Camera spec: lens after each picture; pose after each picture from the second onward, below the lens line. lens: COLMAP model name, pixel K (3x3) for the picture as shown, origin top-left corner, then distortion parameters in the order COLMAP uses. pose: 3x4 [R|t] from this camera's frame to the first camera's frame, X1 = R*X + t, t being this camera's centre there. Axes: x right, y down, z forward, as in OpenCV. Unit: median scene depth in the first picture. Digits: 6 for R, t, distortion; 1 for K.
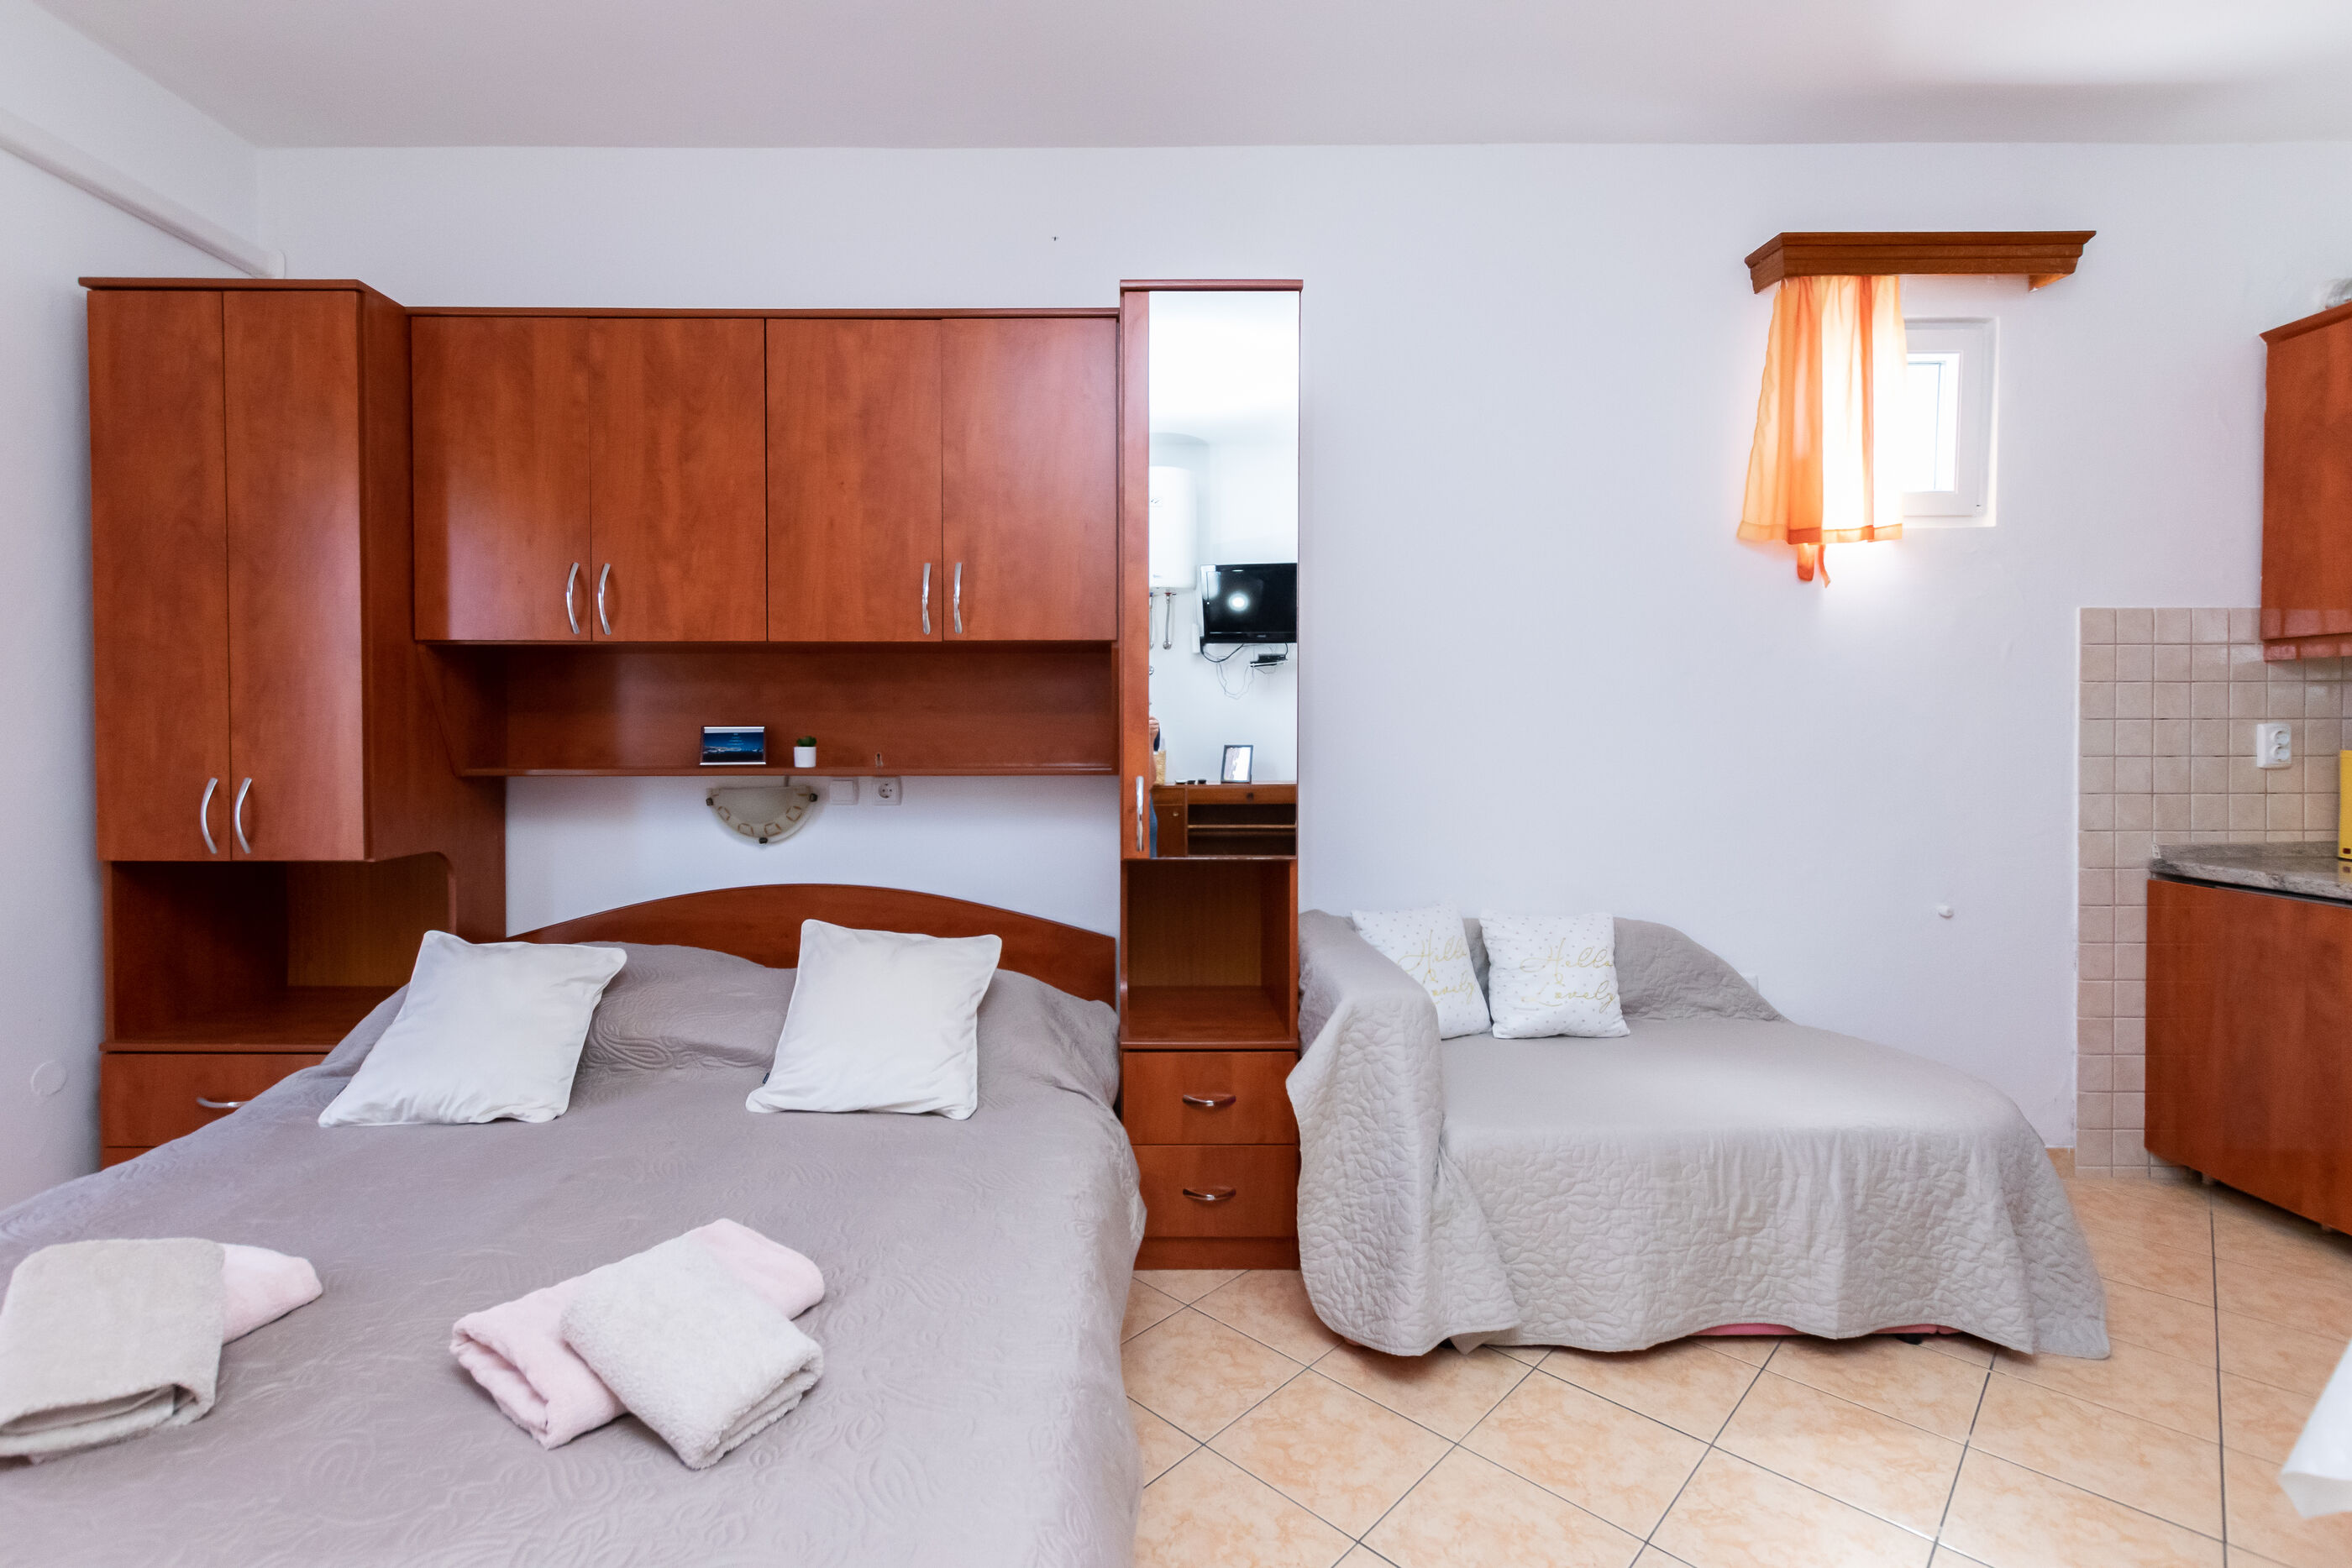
lens RADIAL K [[1044.6, 0, 1133.6], [0, 1044.6, 744.6], [0, 0, 1]] dist [0.004322, -0.000588]
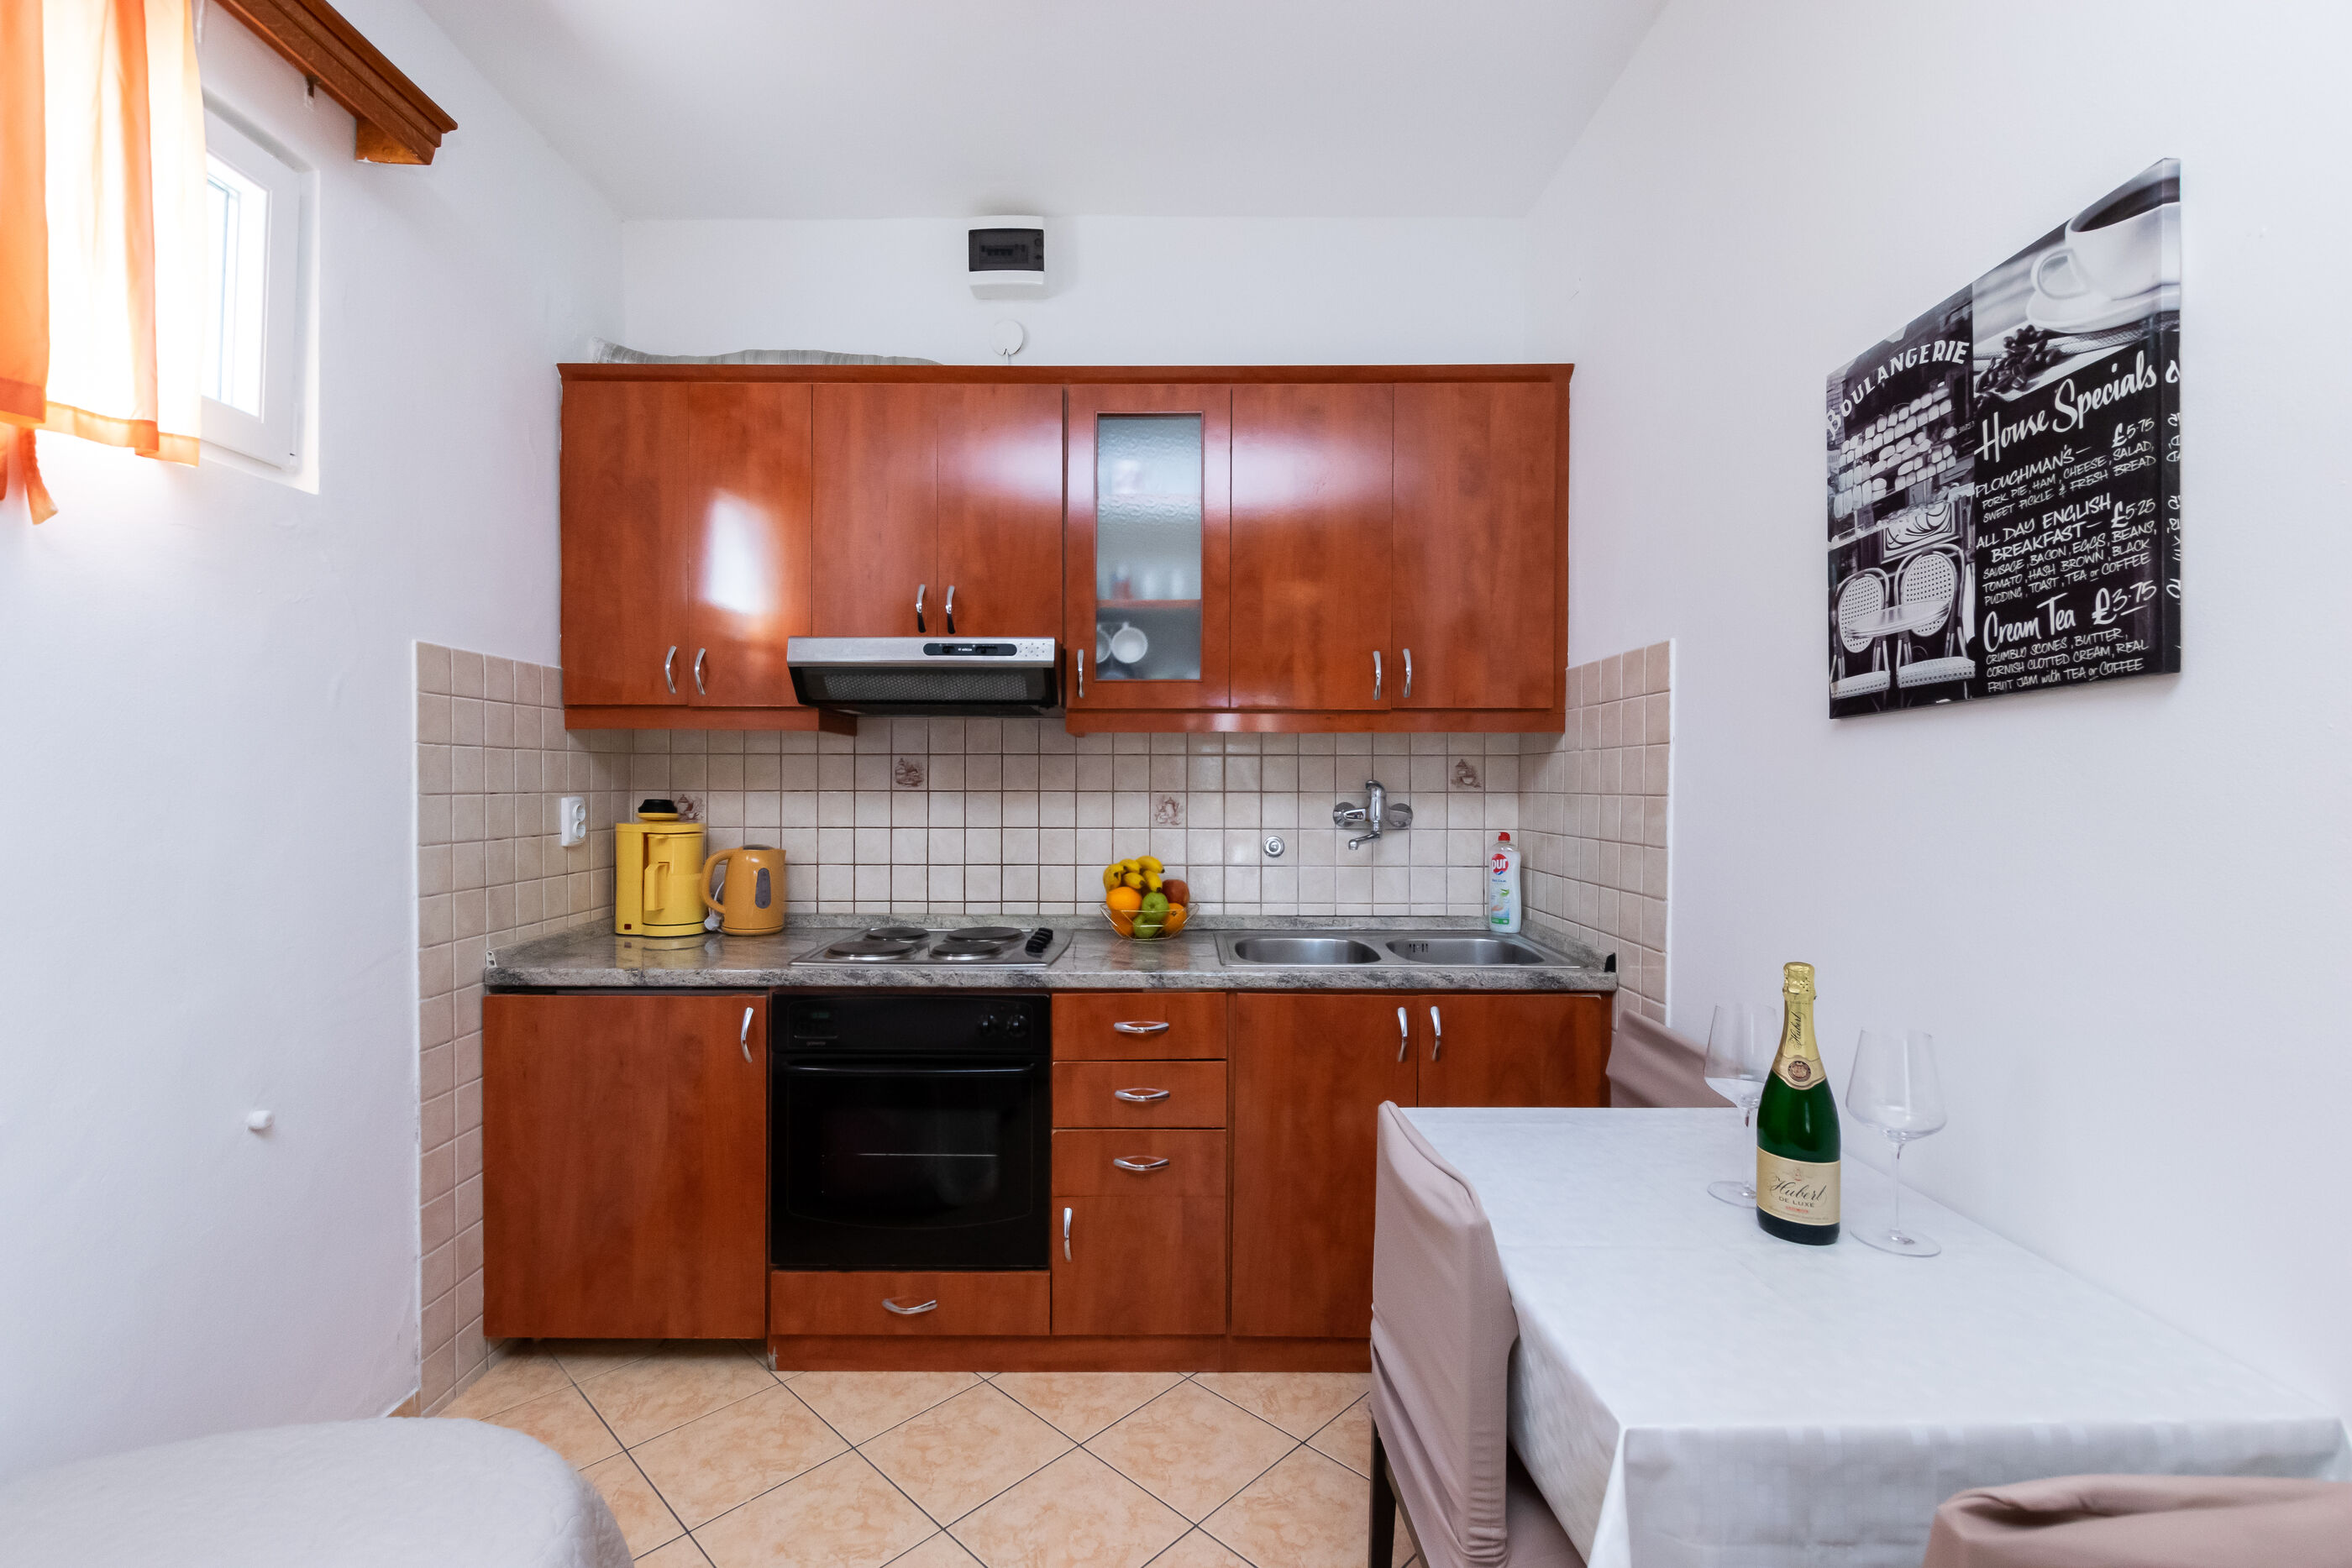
lens RADIAL K [[1023.6, 0, 1171.0], [0, 1023.6, 788.2], [0, 0, 1]] dist [0.004395, -0.001072]
pose [[-0.012702, -0.004766, 0.999908, 0.217732], [0.012435, 0.999911, 0.004924, -0.030107], [-0.999842, 0.012497, -0.012641, 0.569462]]
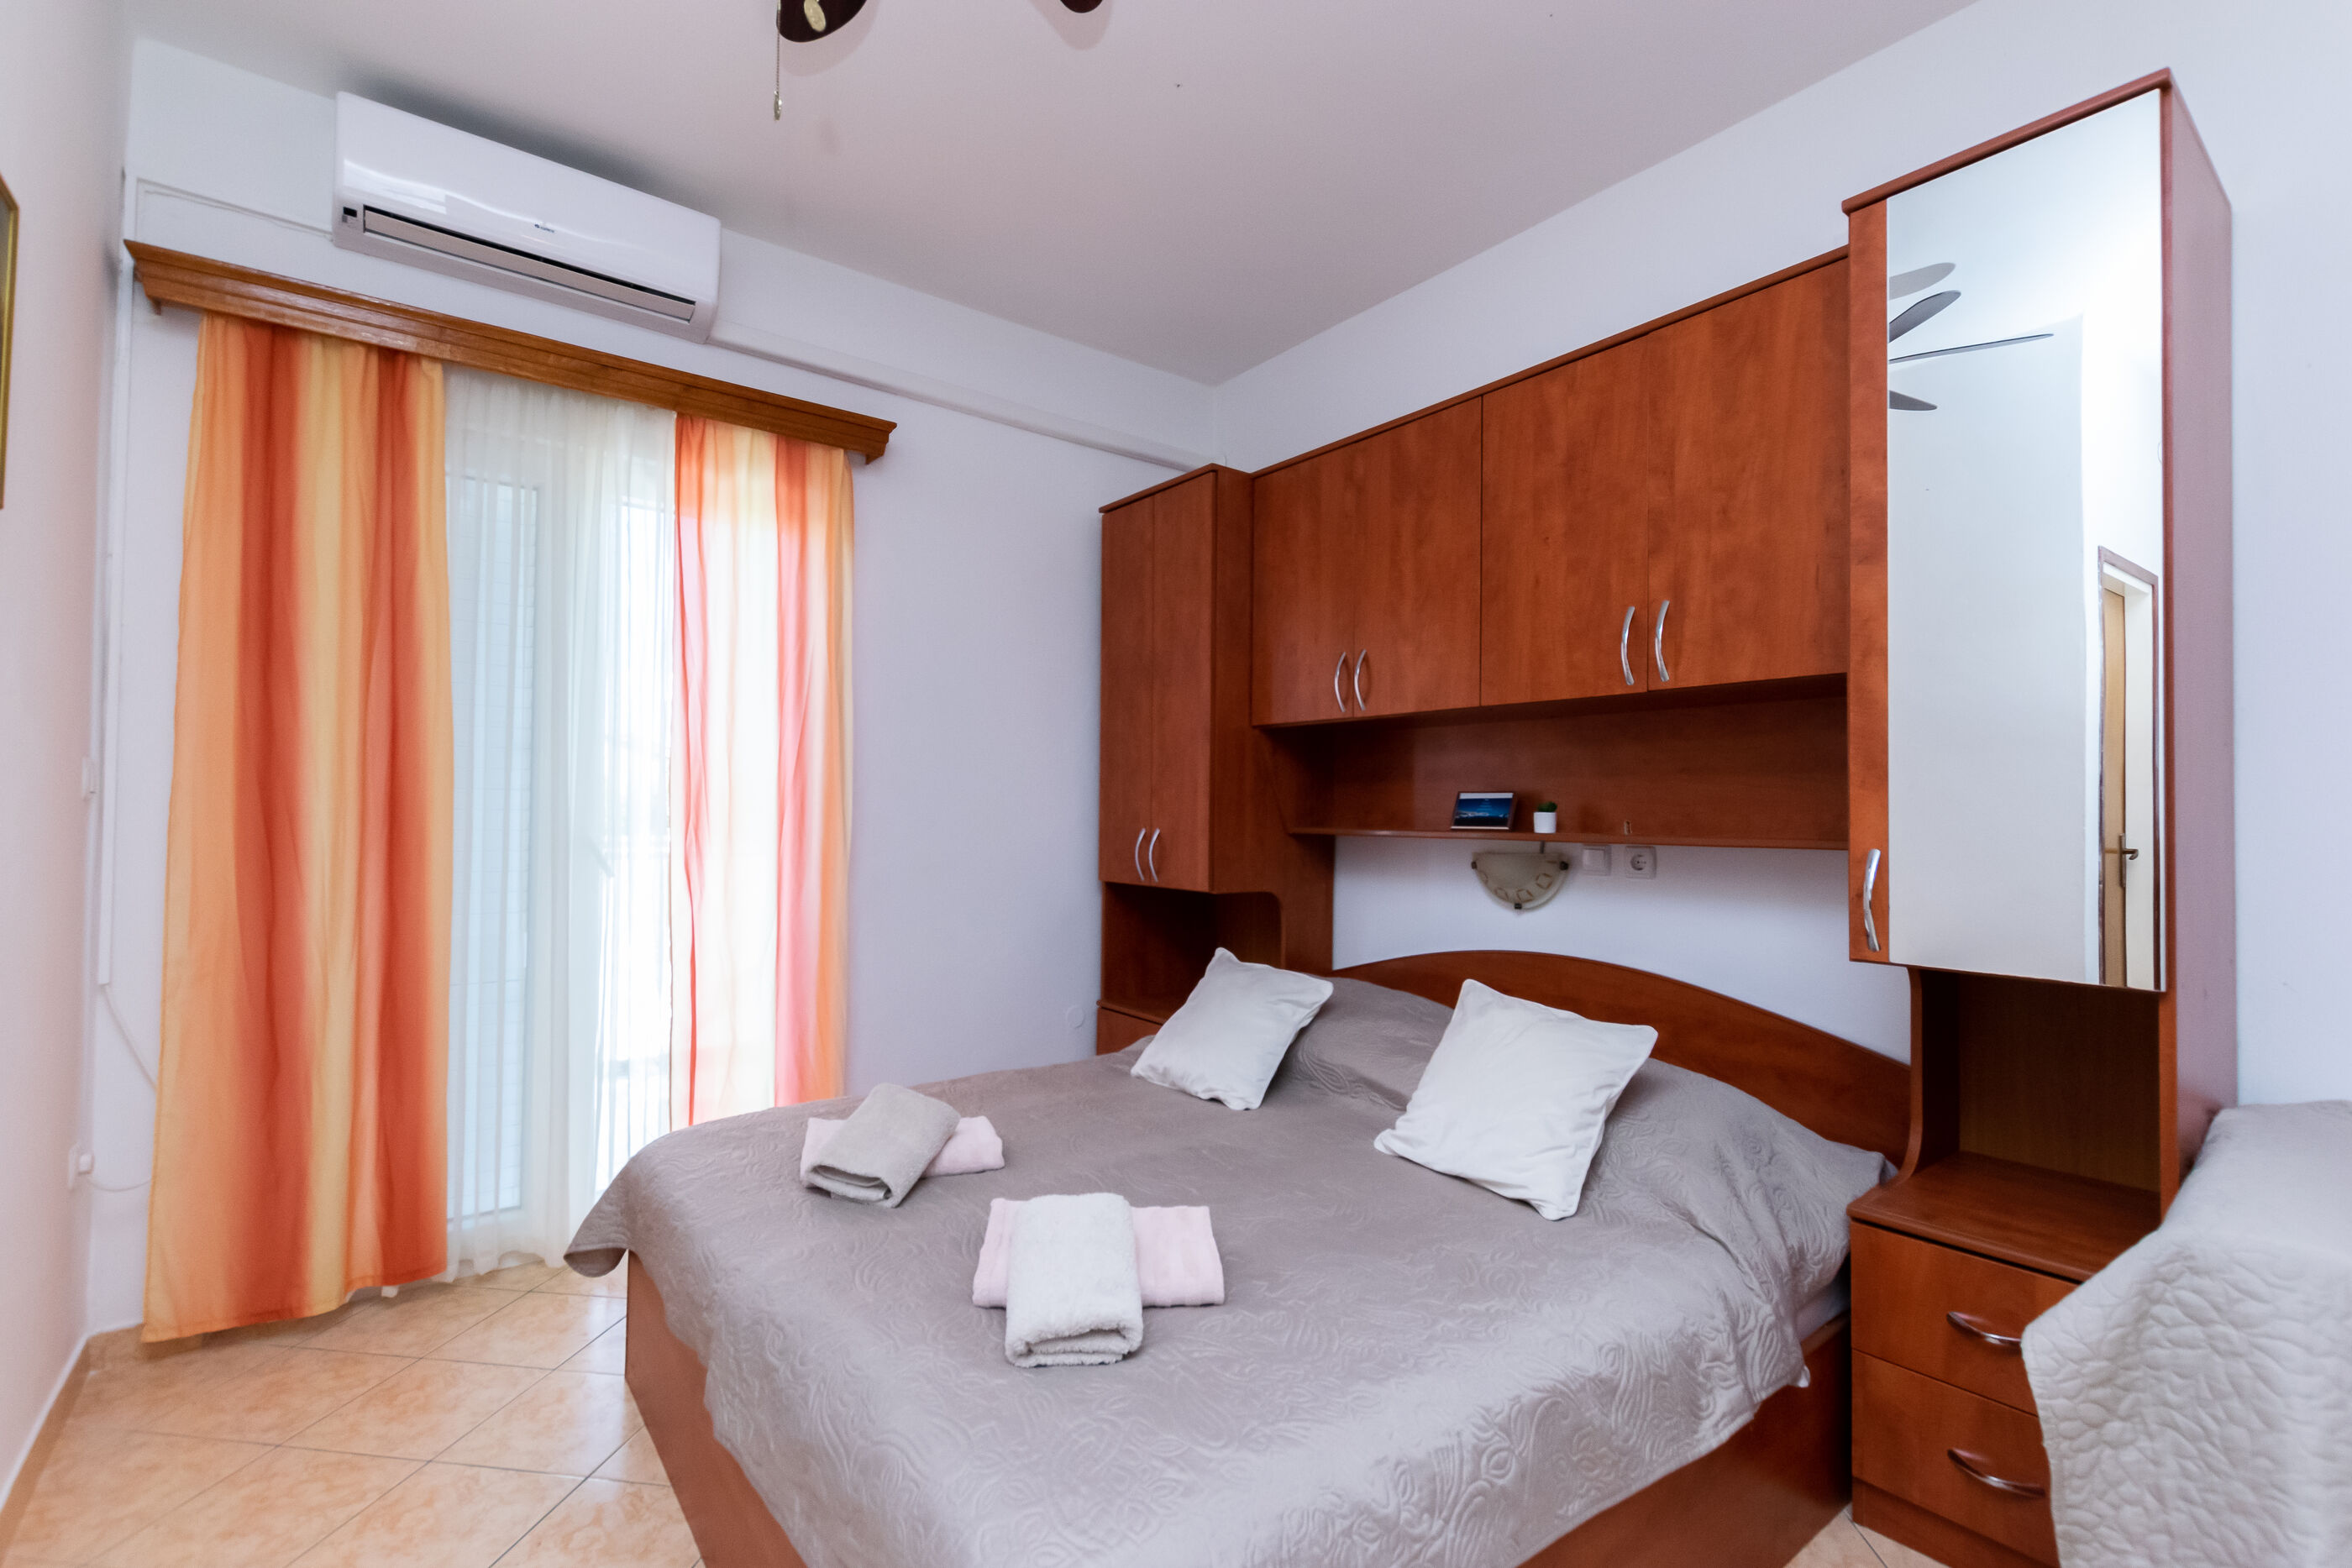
lens RADIAL K [[1023.6, 0, 1171.0], [0, 1023.6, 788.2], [0, 0, 1]] dist [0.004395, -0.001072]
pose [[0.615047, -0.010984, -0.788414, 0.252101], [-0.022596, 0.999247, -0.031549, 0.019764], [0.788167, 0.037219, 0.614335, 0.148161]]
